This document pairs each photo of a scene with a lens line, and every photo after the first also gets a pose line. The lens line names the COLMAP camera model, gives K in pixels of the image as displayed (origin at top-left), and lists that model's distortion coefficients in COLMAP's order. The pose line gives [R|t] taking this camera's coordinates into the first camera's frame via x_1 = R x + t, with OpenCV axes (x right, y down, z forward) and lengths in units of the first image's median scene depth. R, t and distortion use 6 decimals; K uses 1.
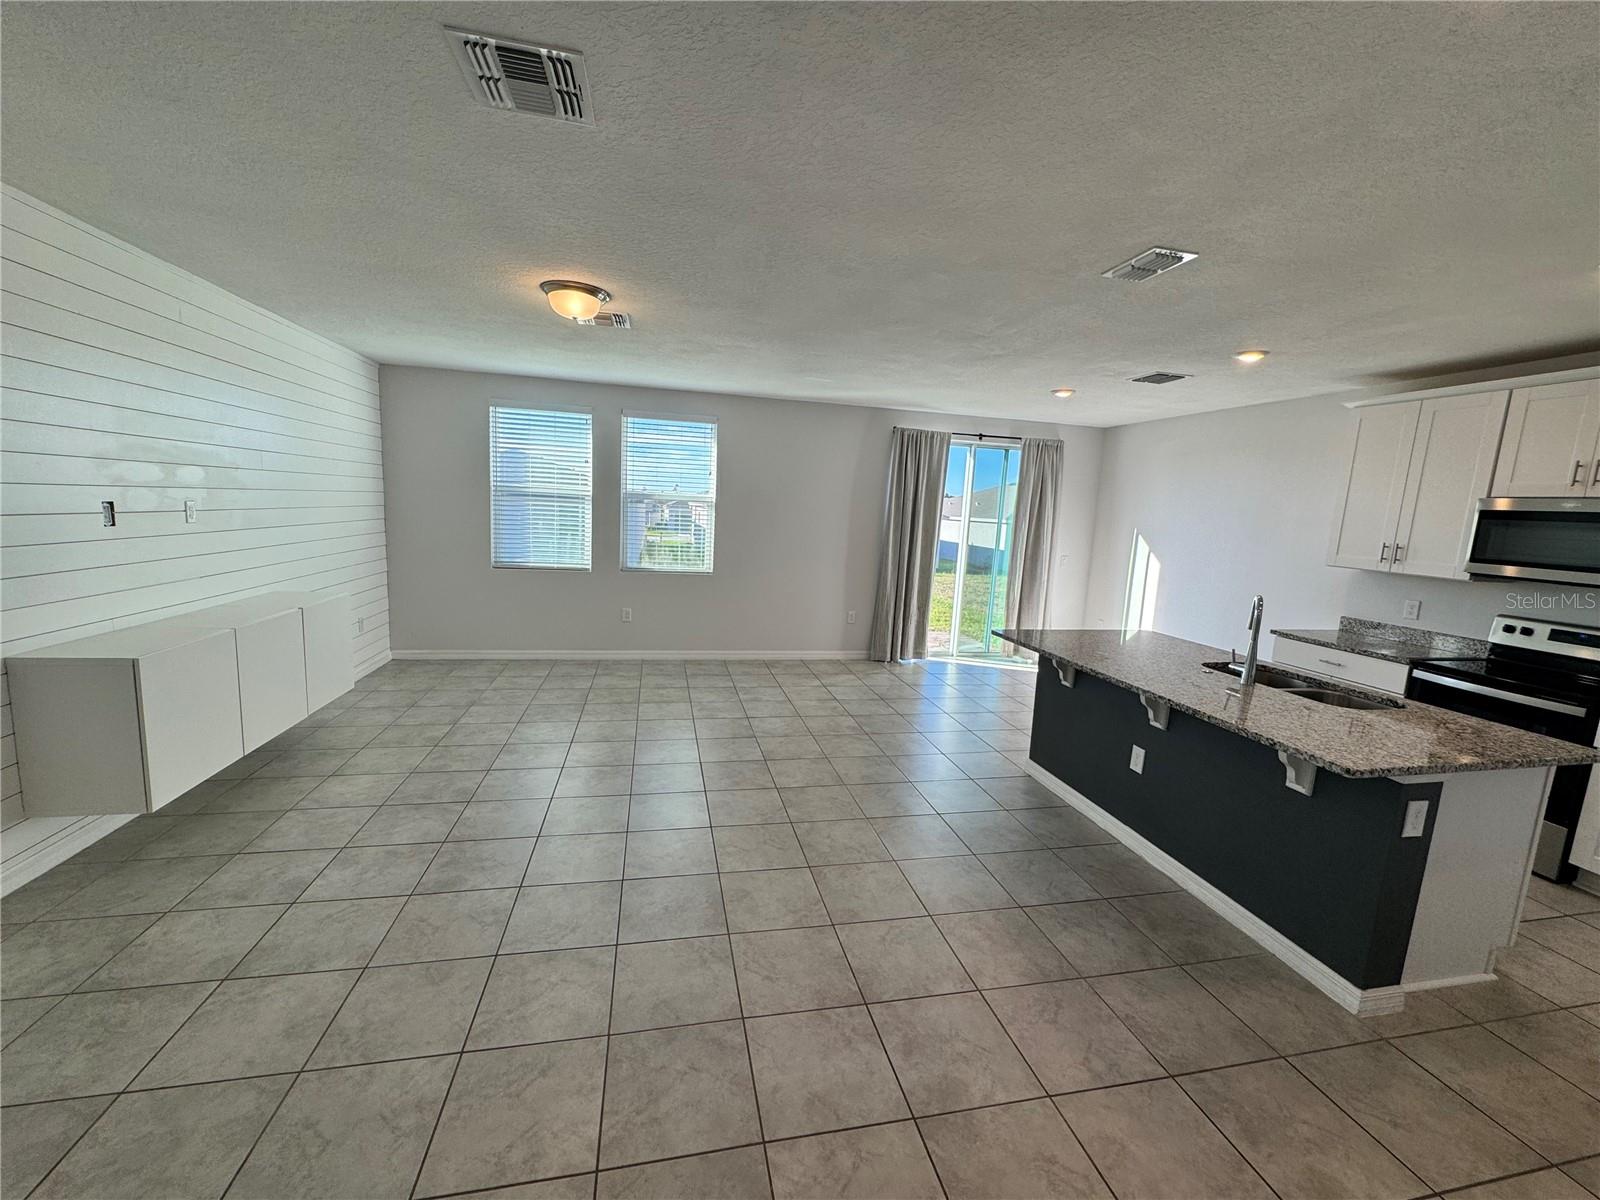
lens RADIAL K [[638.3, 0, 798.1], [0, 638.3, 601.9], [0, 0, 1]] dist [-0.003256, 0.000683]
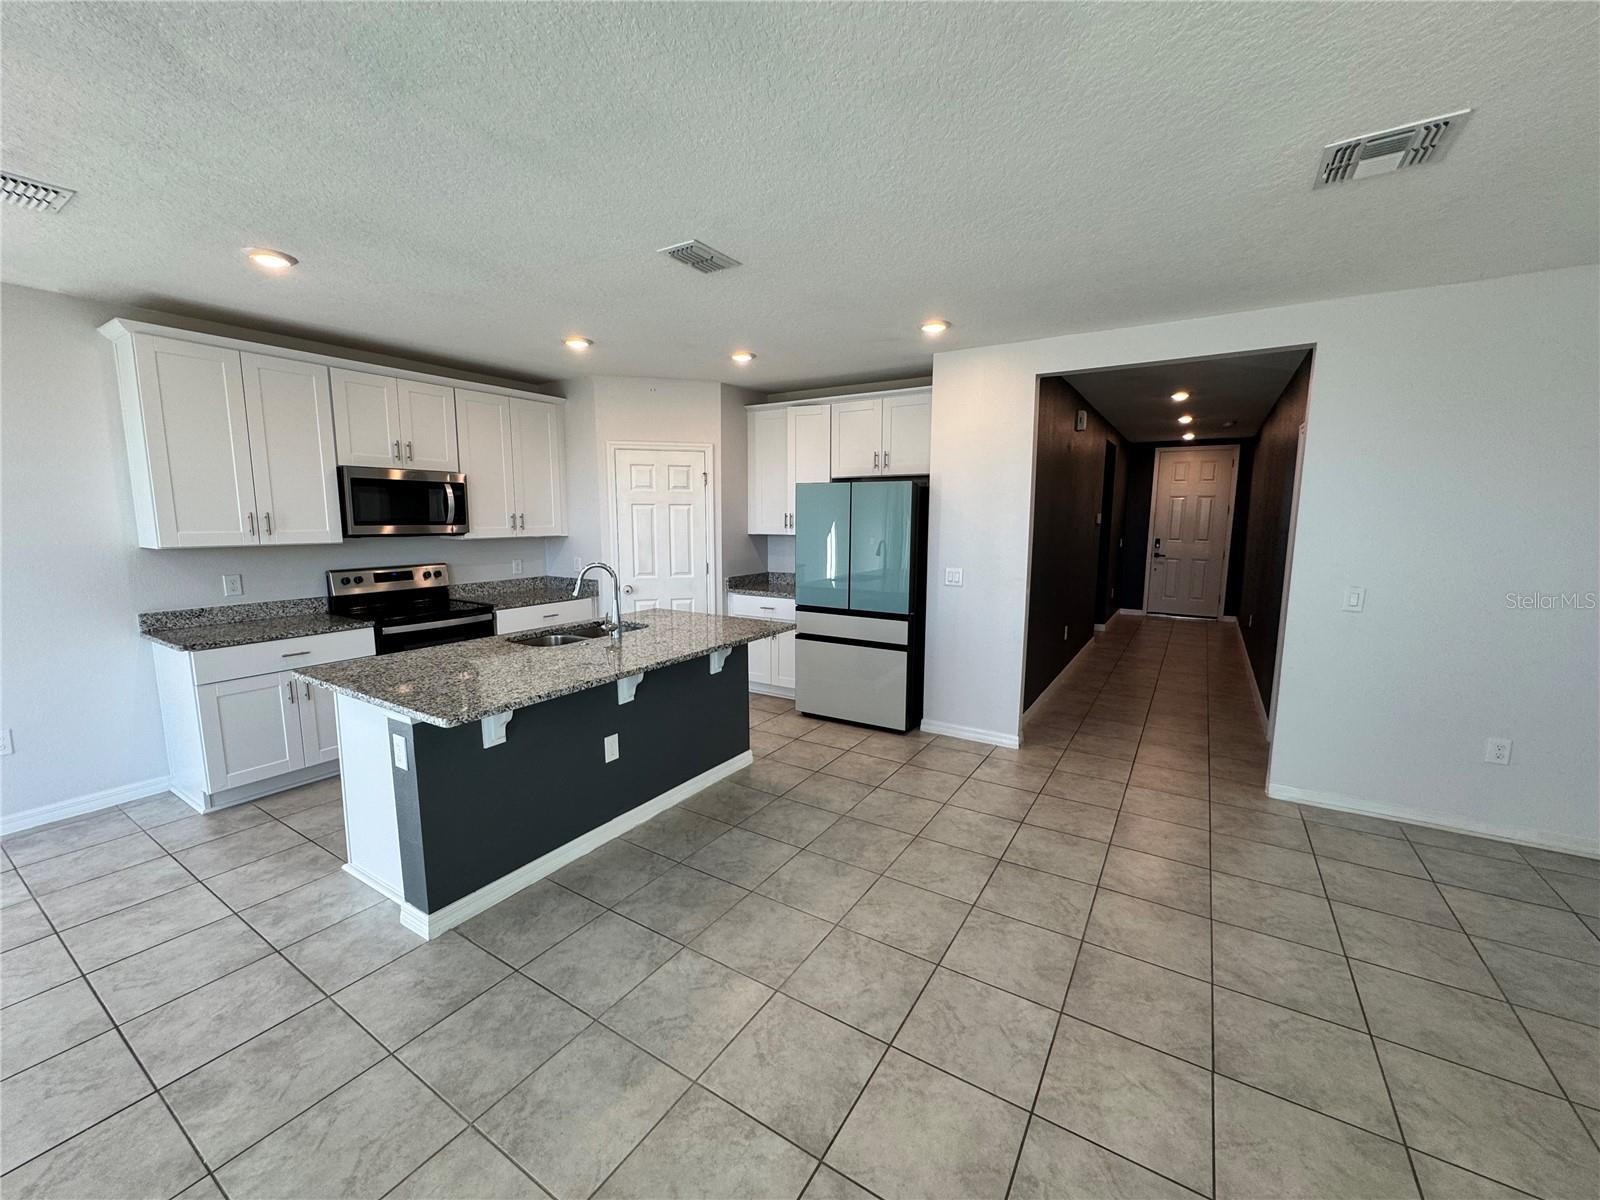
lens RADIAL K [[638.3, 0, 799.0], [0, 638.3, 601.2], [0, 0, 1]] dist [-0.003256, 0.000683]
pose [[-0.711223, -0.147744, 0.687265, -0.251695], [0.067141, 0.958918, 0.275624, -0.178733], [-0.699753, 0.242173, -0.672085, 1.168822]]
